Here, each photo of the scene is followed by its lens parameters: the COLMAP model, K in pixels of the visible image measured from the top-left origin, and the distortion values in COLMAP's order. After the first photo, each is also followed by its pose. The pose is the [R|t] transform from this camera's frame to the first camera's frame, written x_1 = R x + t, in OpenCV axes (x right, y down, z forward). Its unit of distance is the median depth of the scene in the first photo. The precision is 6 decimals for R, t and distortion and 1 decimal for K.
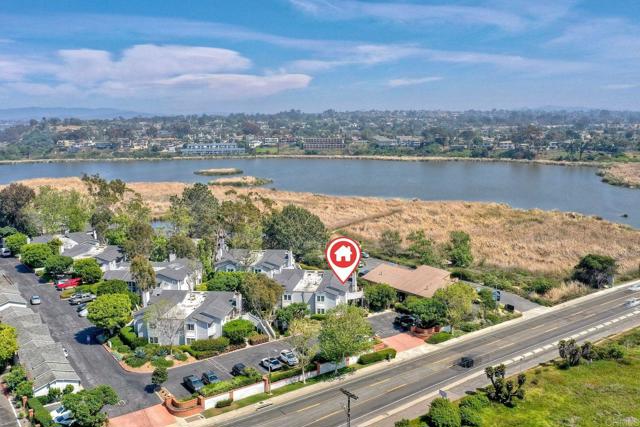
lens RADIAL K [[601.2, 0, 320.0], [0, 601.2, 213.5], [0, 0, 1]] dist [0.004085, -0.010363]
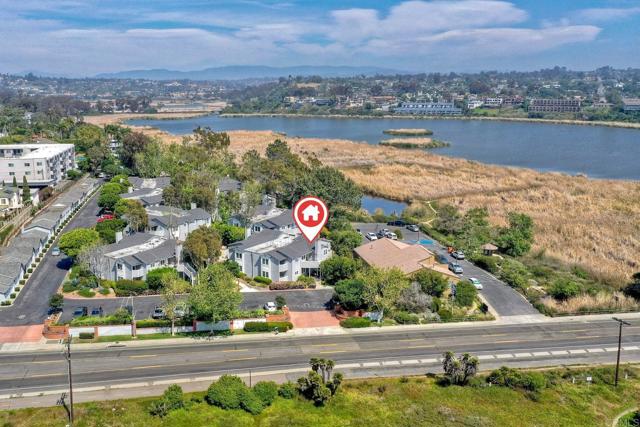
lens RADIAL K [[603.0, 0, 261.6], [0, 603.0, 212.9], [0, 0, 1]] dist [-0.003087, 0.011296]
pose [[0.871658, 0.110584, -0.477476, 0.089623], [-0.079094, 0.993182, 0.085632, -0.004034], [0.483691, -0.036876, 0.874462, 0.028052]]
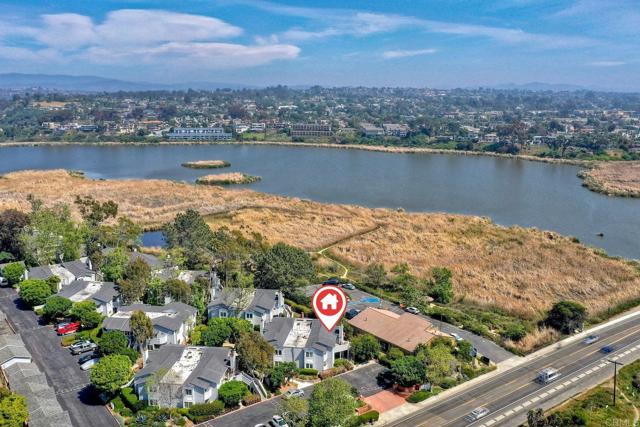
lens RADIAL K [[601.2, 0, 320.0], [0, 601.2, 213.5], [0, 0, 1]] dist [0.004085, -0.010363]
pose [[0.999586, 0.014302, 0.024970, -0.002026], [-0.015444, 0.998816, 0.046130, -0.031086], [-0.024281, -0.046496, 0.998623, -0.010673]]
